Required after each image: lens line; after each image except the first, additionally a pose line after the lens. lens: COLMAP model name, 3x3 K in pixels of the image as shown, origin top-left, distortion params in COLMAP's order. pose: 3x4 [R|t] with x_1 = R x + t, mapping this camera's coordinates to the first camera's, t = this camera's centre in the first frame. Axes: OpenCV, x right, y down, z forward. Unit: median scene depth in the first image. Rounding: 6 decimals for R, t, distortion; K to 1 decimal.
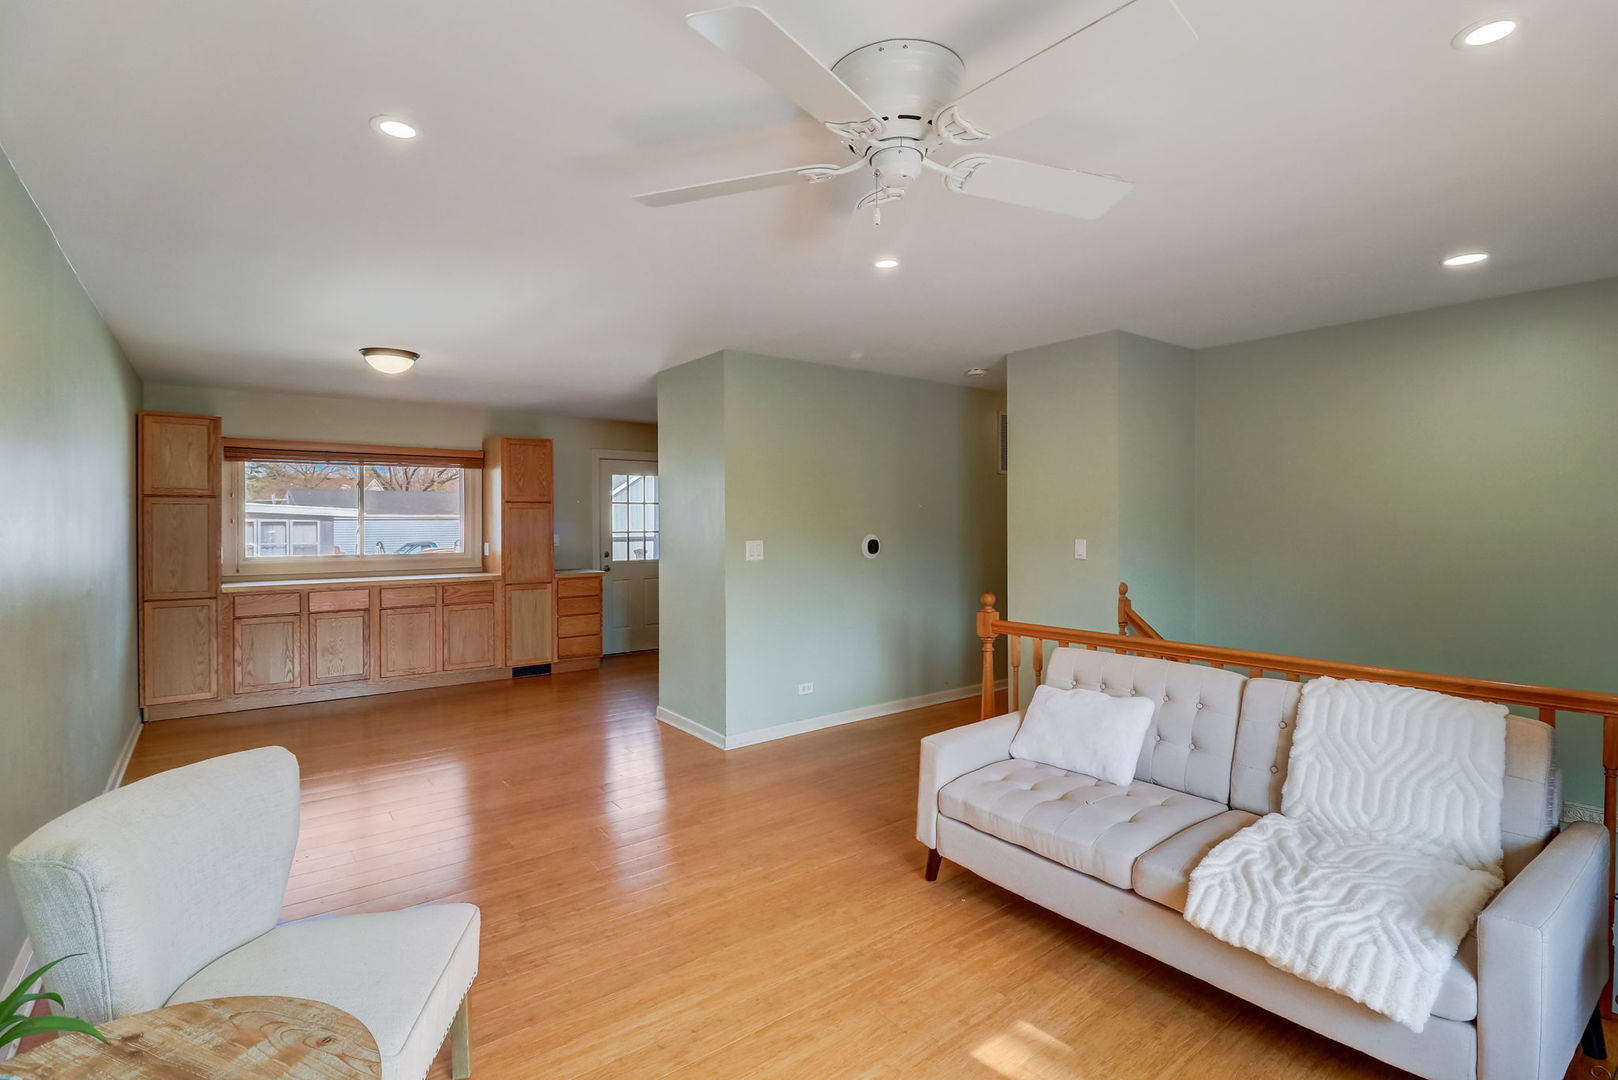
lens RADIAL K [[746.6, 0, 813.6], [0, 746.6, 521.5], [0, 0, 1]] dist [-0.025565, -0.000459]
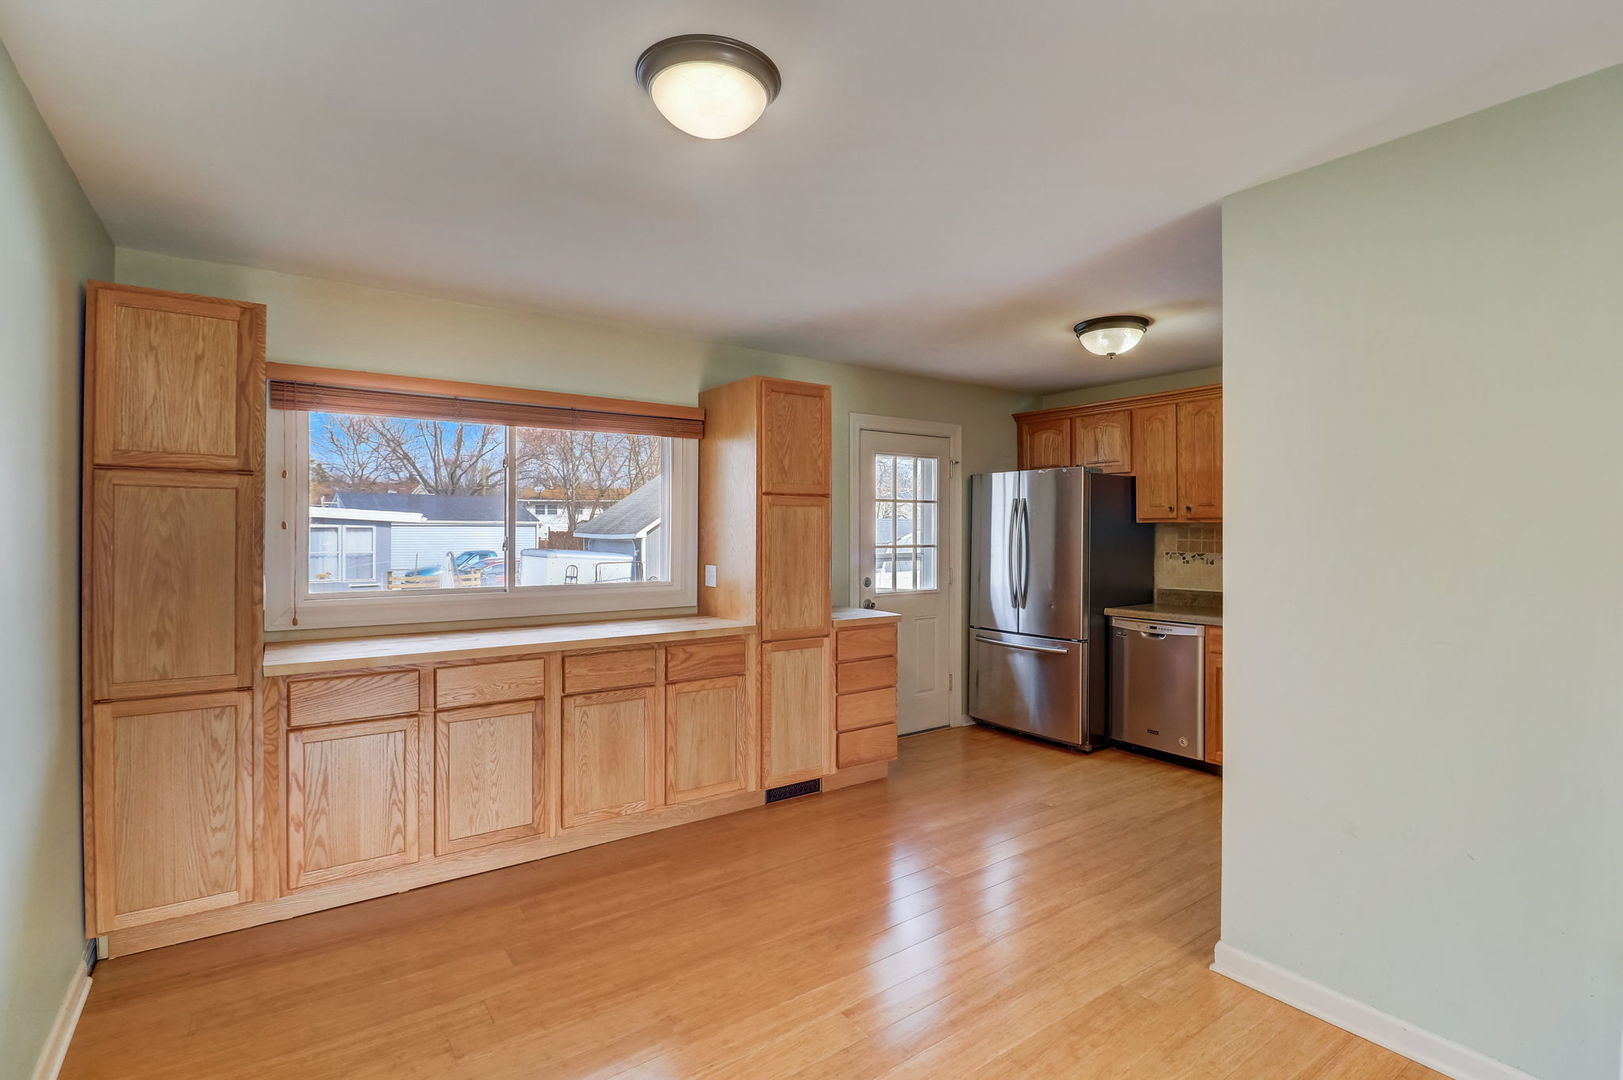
lens RADIAL K [[754.1, 0, 806.3], [0, 754.1, 528.9], [0, 0, 1]] dist [-0.001296, -0.011596]
pose [[0.998413, 0.005687, -0.056021, -0.389433], [-0.005782, 0.999982, -0.001534, 0.000870], [0.056011, 0.001856, 0.998428, 0.484784]]
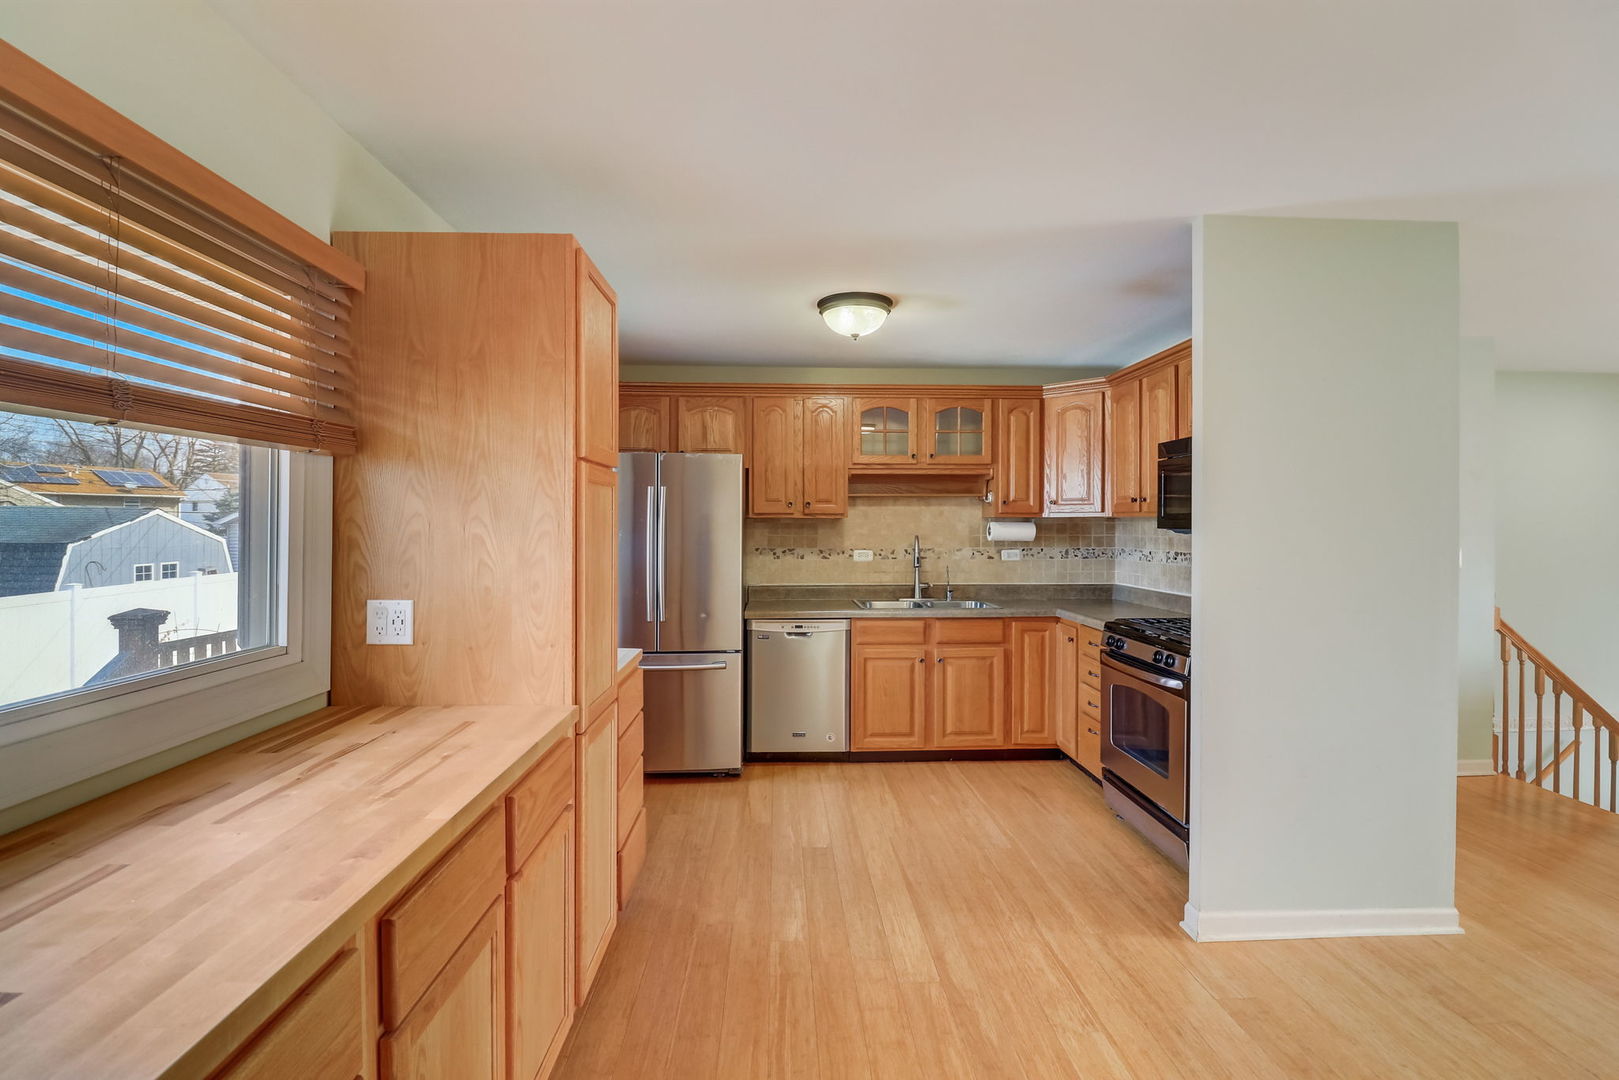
lens RADIAL K [[752.2, 0, 804.3], [0, 752.2, 528.9], [0, 0, 1]] dist [-0.001296, -0.011596]
pose [[0.594818, 0.001773, 0.803858, -0.676462], [-0.003914, 0.999992, 0.000691, 0.001743], [-0.803851, -0.003557, 0.594820, 0.835738]]
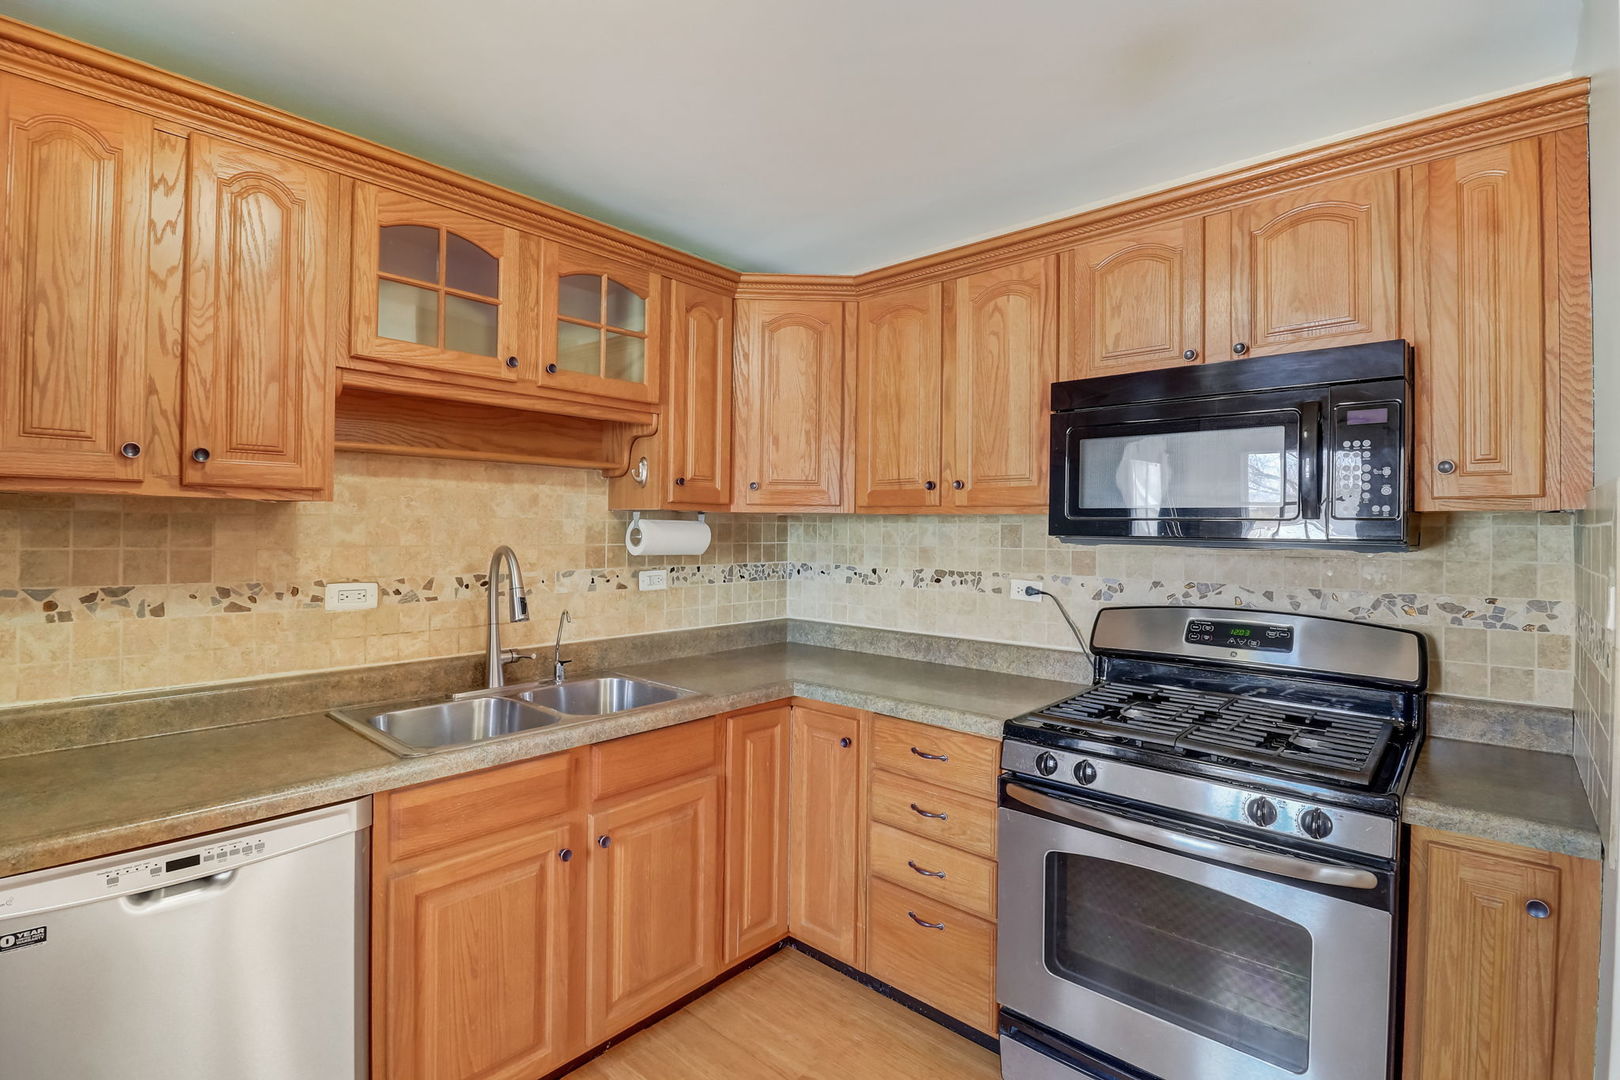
lens RADIAL K [[752.7, 0, 804.8], [0, 752.7, 528.9], [0, 0, 1]] dist [-0.001296, -0.011596]
pose [[-0.157516, 0.004293, 0.987507, -0.318968], [-0.010727, 0.999924, -0.006059, 0.000996], [-0.987458, -0.011548, -0.157458, 1.143523]]
